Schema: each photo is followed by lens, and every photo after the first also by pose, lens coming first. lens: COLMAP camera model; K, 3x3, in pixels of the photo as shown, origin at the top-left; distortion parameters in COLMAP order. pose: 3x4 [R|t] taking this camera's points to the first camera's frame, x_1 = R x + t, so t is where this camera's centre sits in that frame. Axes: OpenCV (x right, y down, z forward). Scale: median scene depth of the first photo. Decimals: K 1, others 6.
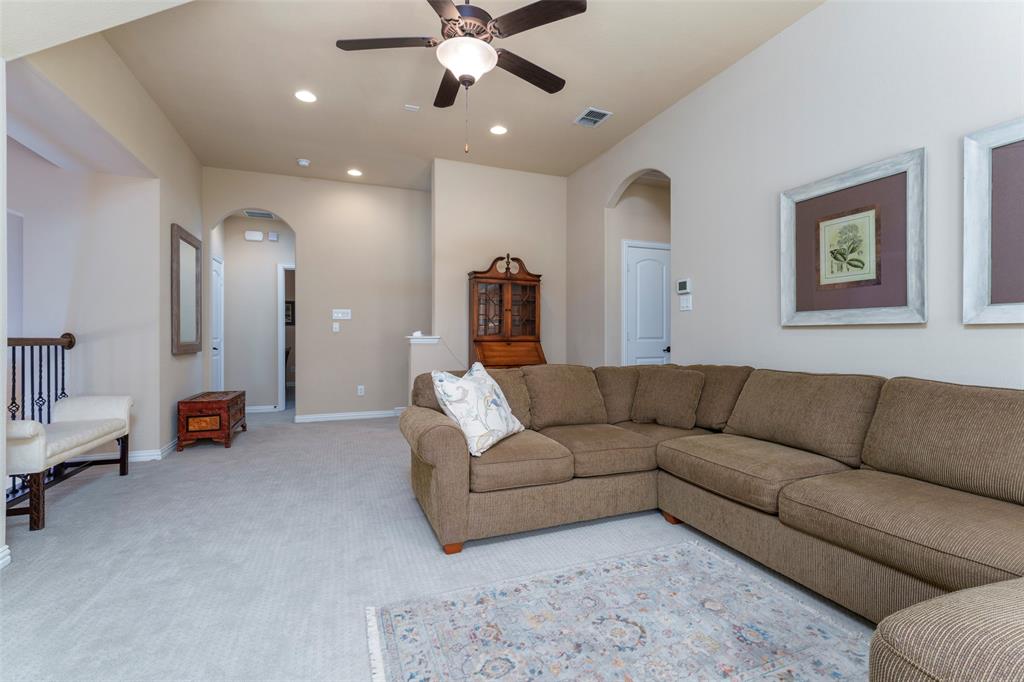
lens RADIAL K [[444.4, 0, 512.0], [0, 444.4, 341.0], [0, 0, 1]] dist [-0.000591, -0.000088]
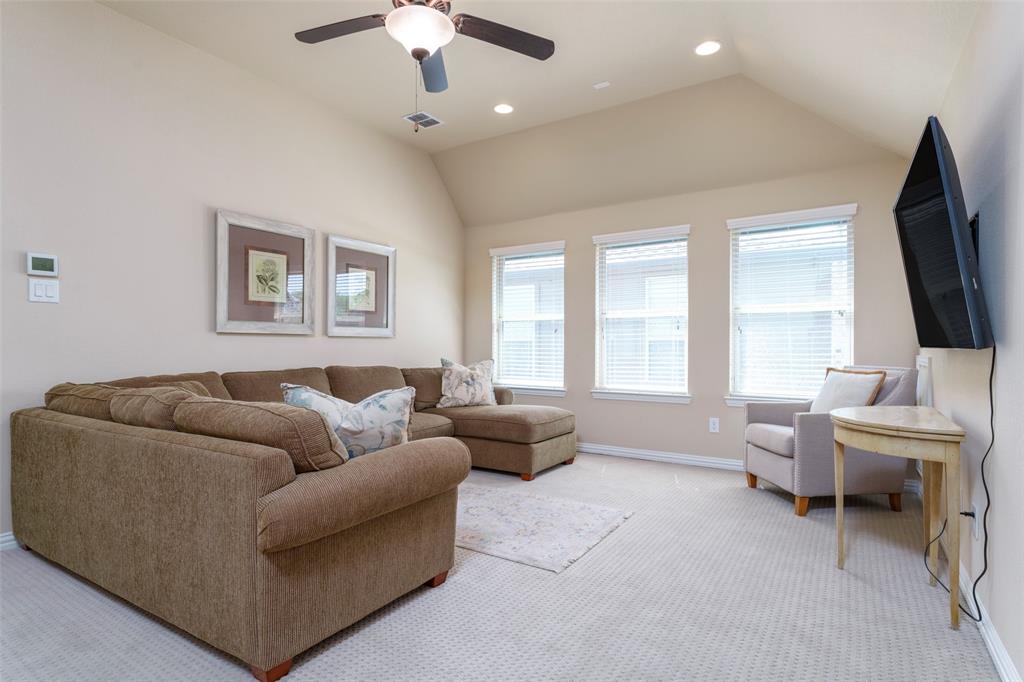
lens RADIAL K [[523.1, 0, 512.0], [0, 523.1, 341.0], [0, 0, 1]] dist [0.000396, 0.000052]
pose [[-0.575249, -0.007151, 0.817947, -0.941163], [-0.002139, 0.999972, 0.007238, -0.026080], [-0.817976, 0.002414, -0.575248, 1.275668]]
